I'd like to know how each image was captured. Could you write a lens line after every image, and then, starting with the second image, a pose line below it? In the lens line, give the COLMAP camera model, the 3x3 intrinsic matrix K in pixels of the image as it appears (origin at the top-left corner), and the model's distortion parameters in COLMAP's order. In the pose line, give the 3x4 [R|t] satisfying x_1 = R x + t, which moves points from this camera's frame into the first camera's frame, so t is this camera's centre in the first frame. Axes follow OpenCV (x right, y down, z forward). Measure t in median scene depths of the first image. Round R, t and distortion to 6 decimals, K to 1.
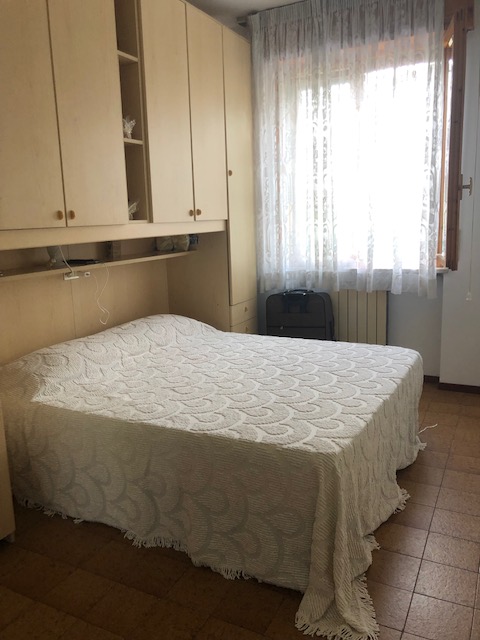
lens RADIAL K [[529.2, 0, 237.6], [0, 529.2, 313.5], [0, 0, 1]] dist [0.037586, -0.047419]
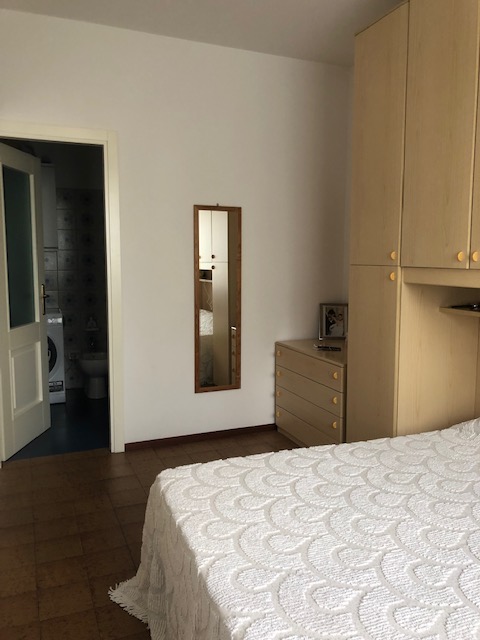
lens RADIAL K [[529.2, 0, 242.2], [0, 529.2, 316.8], [0, 0, 1]] dist [0.037586, -0.047419]
pose [[-0.654997, 0.114712, -0.746874, 0.581176], [-0.121511, 0.959557, 0.253941, -0.242315], [0.745798, 0.257084, -0.614568, 1.160389]]
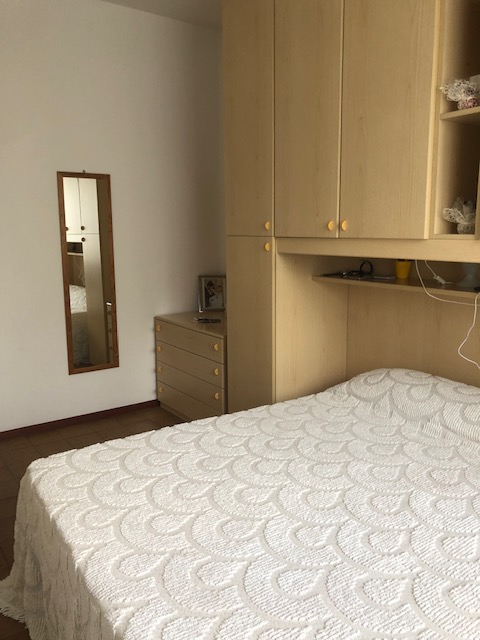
lens RADIAL K [[529.2, 0, 237.4], [0, 529.2, 321.2], [0, 0, 1]] dist [0.037586, -0.047419]
pose [[-0.475576, 0.184713, -0.860063, 0.559027], [-0.140992, 0.949061, 0.281789, -0.236509], [0.868302, 0.255274, -0.425307, 1.151726]]
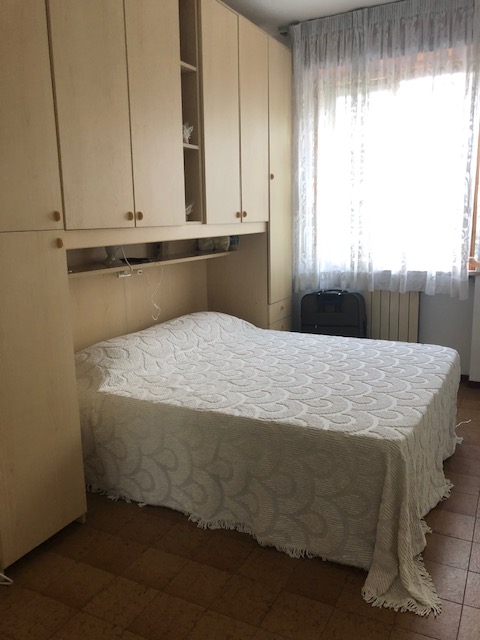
lens RADIAL K [[529.2, 0, 243.2], [0, 529.2, 313.1], [0, 0, 1]] dist [0.037586, -0.047419]
pose [[0.999920, 0.012296, 0.002975, -0.094382], [-0.012291, 0.999923, -0.001610, 0.006722], [-0.002995, 0.001573, 0.999994, -0.053461]]
